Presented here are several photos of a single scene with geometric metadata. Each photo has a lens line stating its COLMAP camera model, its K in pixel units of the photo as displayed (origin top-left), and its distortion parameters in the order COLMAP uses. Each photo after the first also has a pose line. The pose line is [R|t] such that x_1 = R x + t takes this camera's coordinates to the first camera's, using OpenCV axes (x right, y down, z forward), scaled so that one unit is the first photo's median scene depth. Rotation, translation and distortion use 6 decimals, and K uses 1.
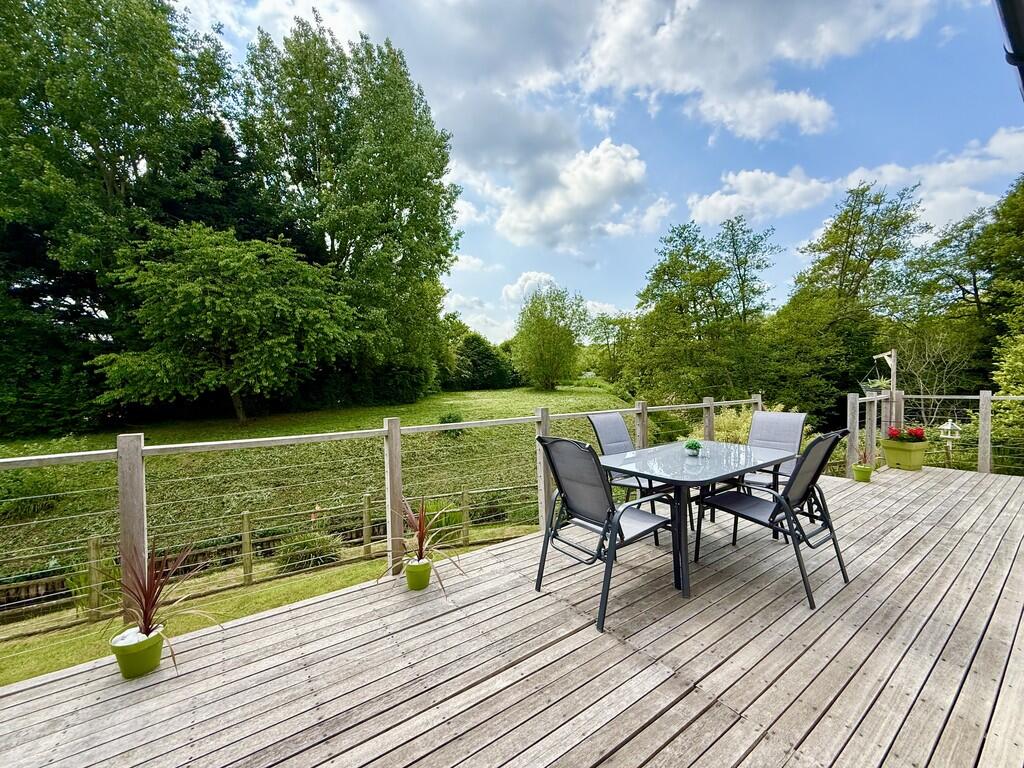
lens RADIAL K [[411.3, 0, 512.2], [0, 411.3, 382.3], [0, 0, 1]] dist [-0.002757, 0.000625]
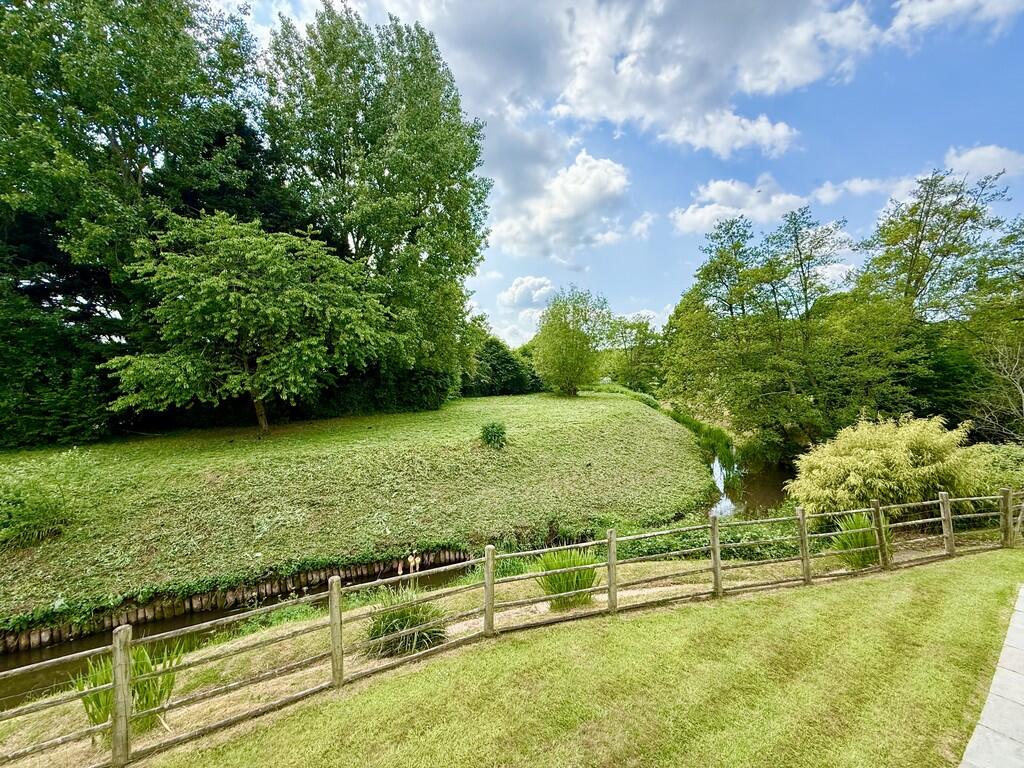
lens RADIAL K [[411.3, 0, 511.8], [0, 411.3, 382.3], [0, 0, 1]] dist [-0.002757, 0.000625]
pose [[0.999941, 0.001792, -0.010750, -0.093120], [-0.001921, 0.999926, -0.011987, -0.002047], [0.010728, 0.012006, 0.999870, 0.083122]]
